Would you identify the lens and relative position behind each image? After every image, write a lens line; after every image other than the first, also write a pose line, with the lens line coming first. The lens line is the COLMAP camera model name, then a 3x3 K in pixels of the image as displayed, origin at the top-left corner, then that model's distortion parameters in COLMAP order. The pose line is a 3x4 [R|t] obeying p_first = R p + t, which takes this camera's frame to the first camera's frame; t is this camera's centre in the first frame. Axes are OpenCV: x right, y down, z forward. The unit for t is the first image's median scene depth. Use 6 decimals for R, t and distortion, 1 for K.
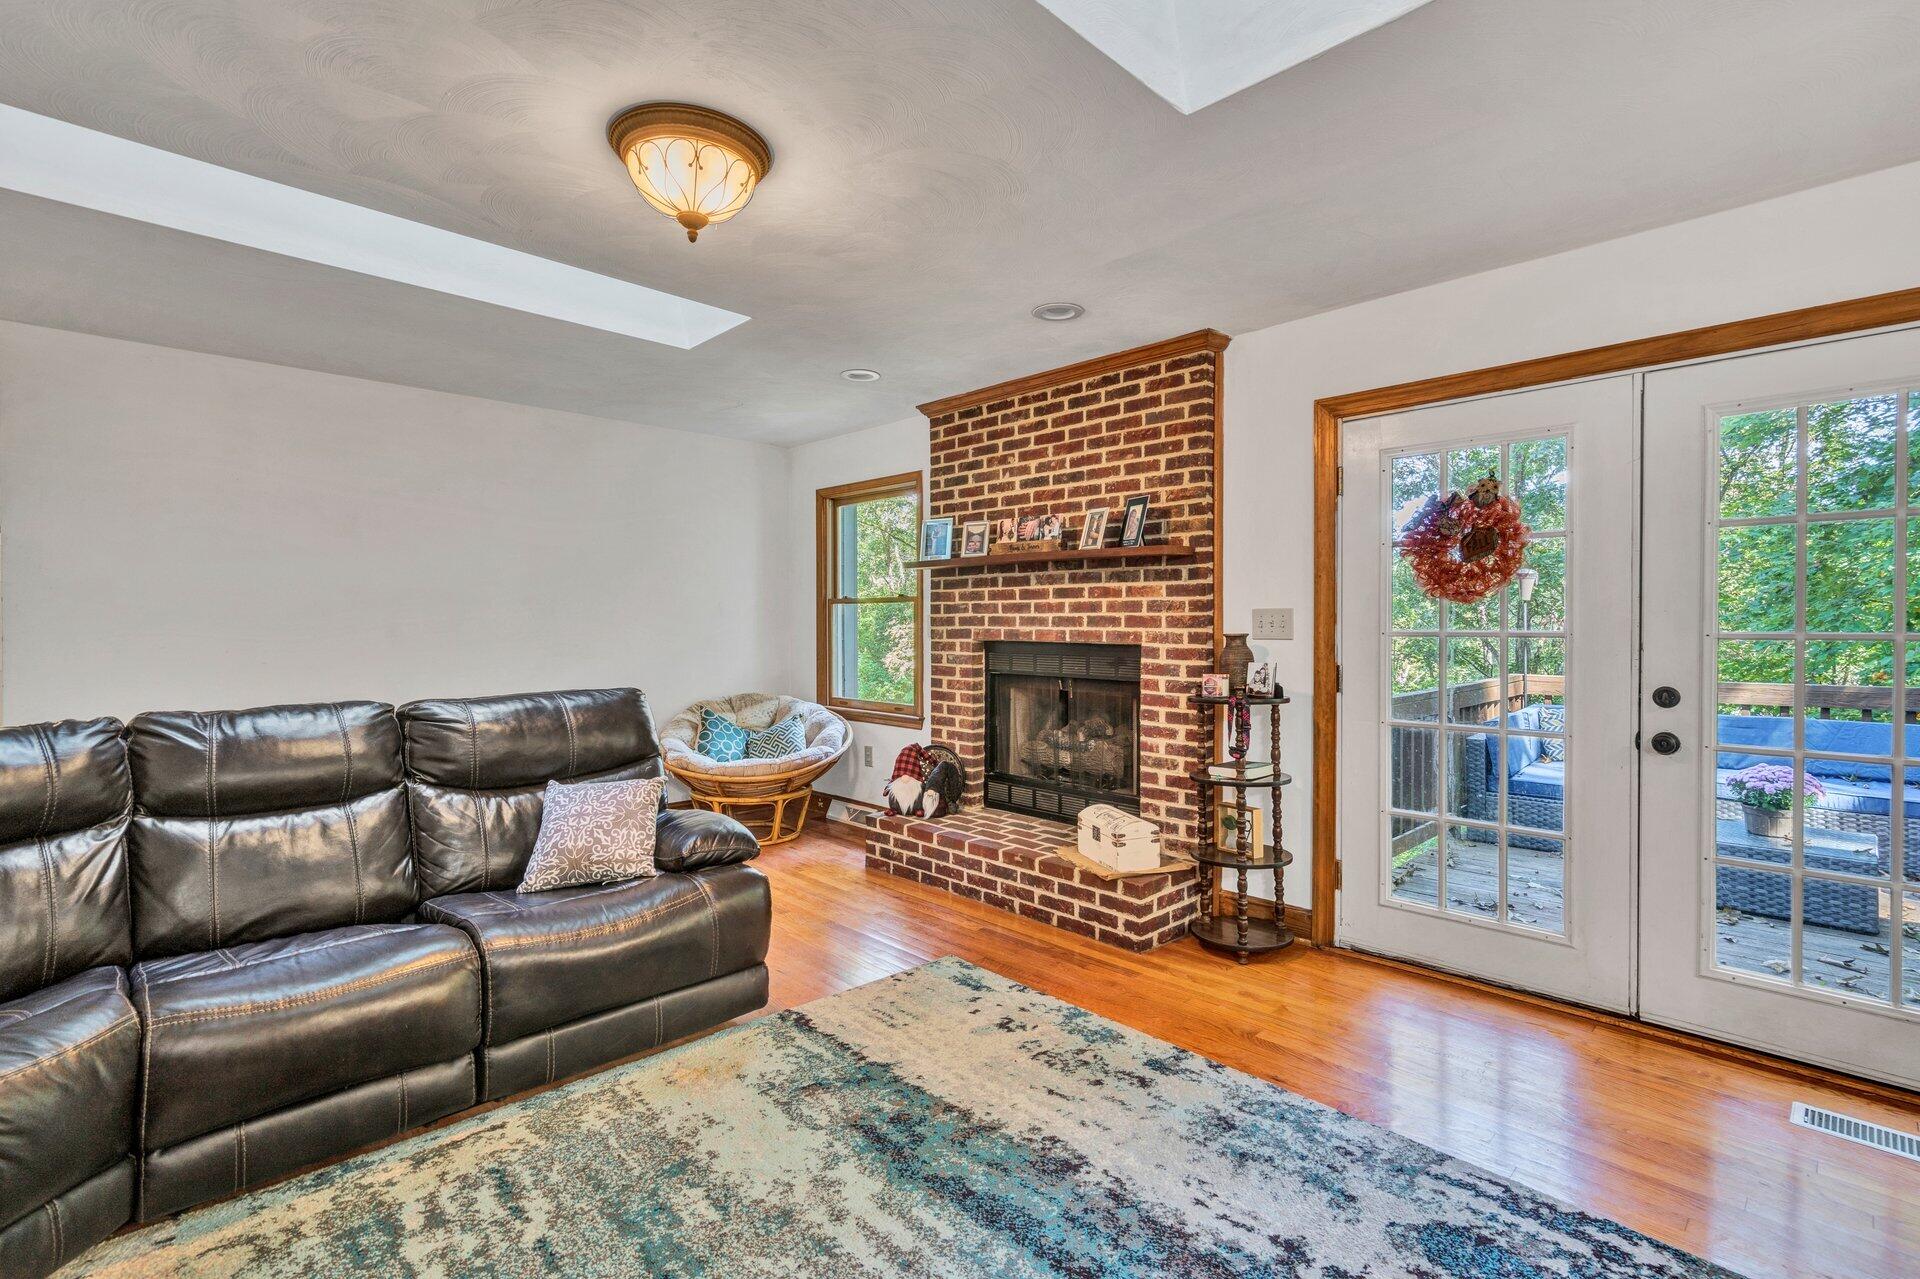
lens RADIAL K [[877.8, 0, 960.0], [0, 877.8, 639.5], [0, 0, 1]] dist [-0.002520, -0.000165]
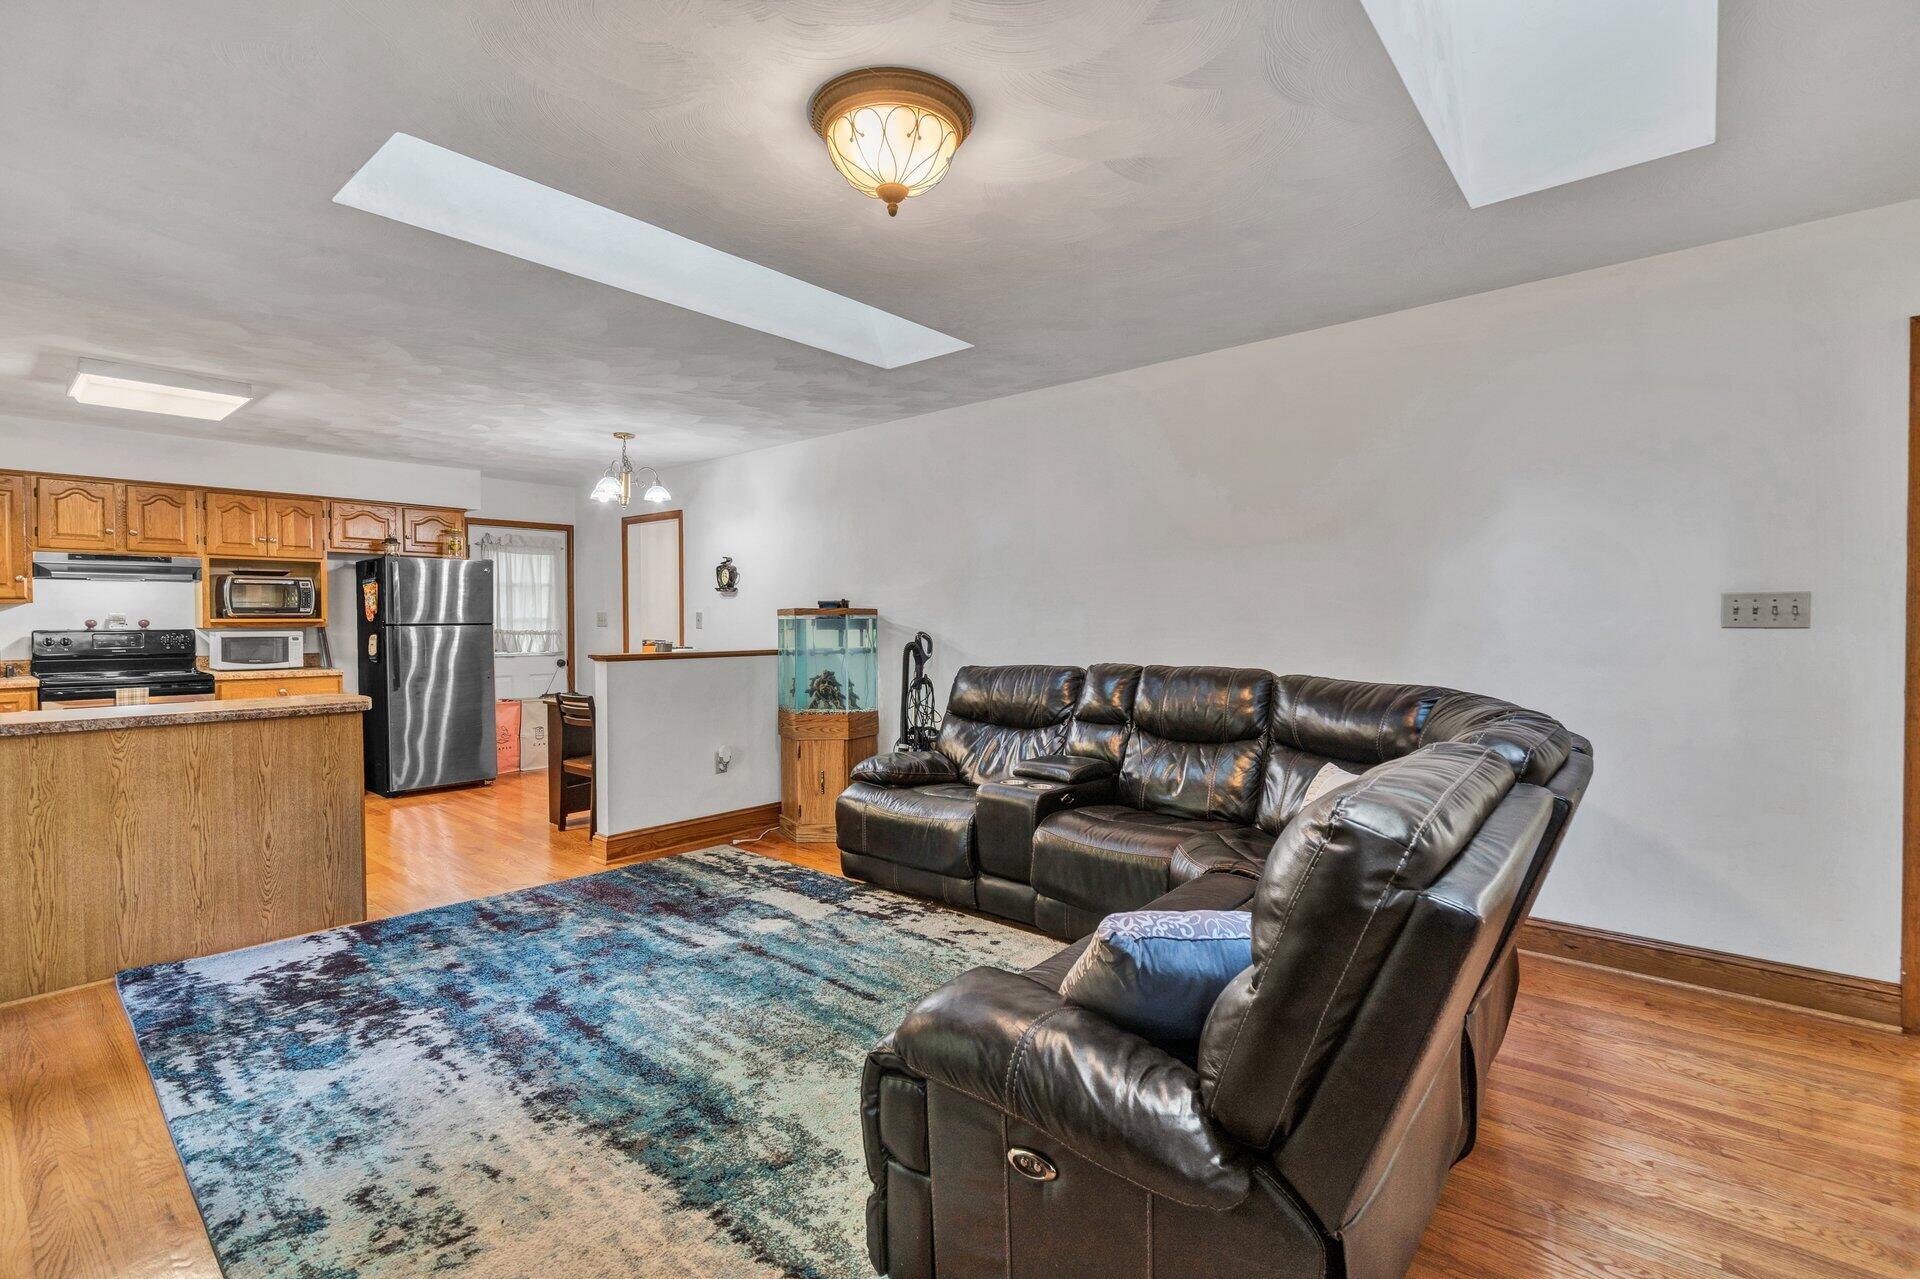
lens RADIAL K [[877.8, 0, 960.0], [0, 877.8, 639.5], [0, 0, 1]] dist [-0.002520, -0.000165]
pose [[-0.995224, 0.009973, -0.097104, -0.296745], [0.006690, 0.999397, 0.034079, -0.032039], [0.097385, 0.033266, -0.994691, 2.073590]]
